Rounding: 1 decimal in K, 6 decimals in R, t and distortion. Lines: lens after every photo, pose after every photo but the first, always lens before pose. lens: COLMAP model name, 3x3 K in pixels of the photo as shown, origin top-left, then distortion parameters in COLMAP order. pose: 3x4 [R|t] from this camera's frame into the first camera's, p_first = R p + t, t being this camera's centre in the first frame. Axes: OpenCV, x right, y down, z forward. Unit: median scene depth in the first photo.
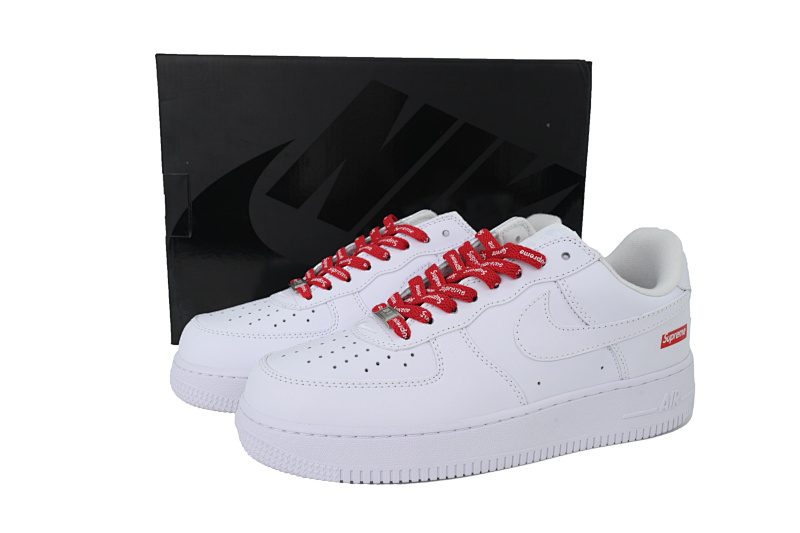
lens RADIAL K [[642.7, 0, 400.0], [0, 642.7, 266.5], [0, 0, 1]] dist [-0.002593, -0.001529]
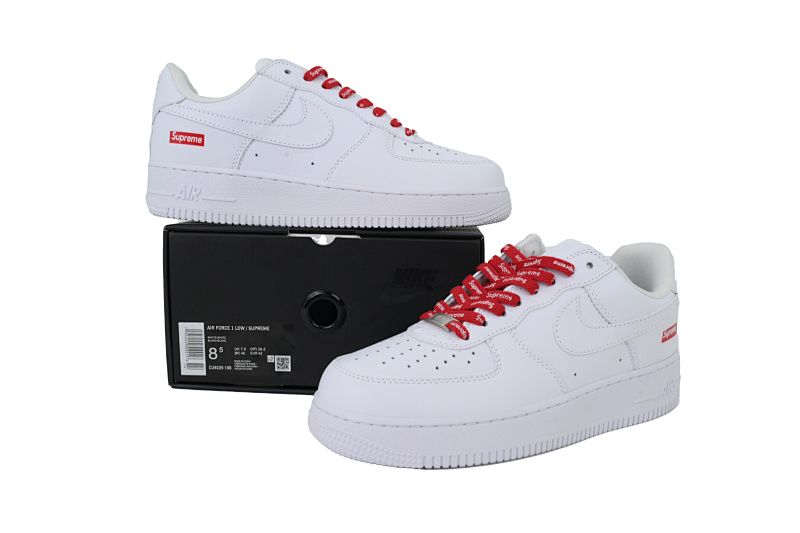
lens RADIAL K [[642.7, 0, 400.0], [0, 642.7, 266.5], [0, 0, 1]] dist [-0.002593, -0.001529]
pose [[0.986074, -0.014469, 0.165677, -0.283493], [0.021681, 0.998890, -0.041809, 0.027653], [-0.164888, 0.044819, 0.985293, -0.102447]]
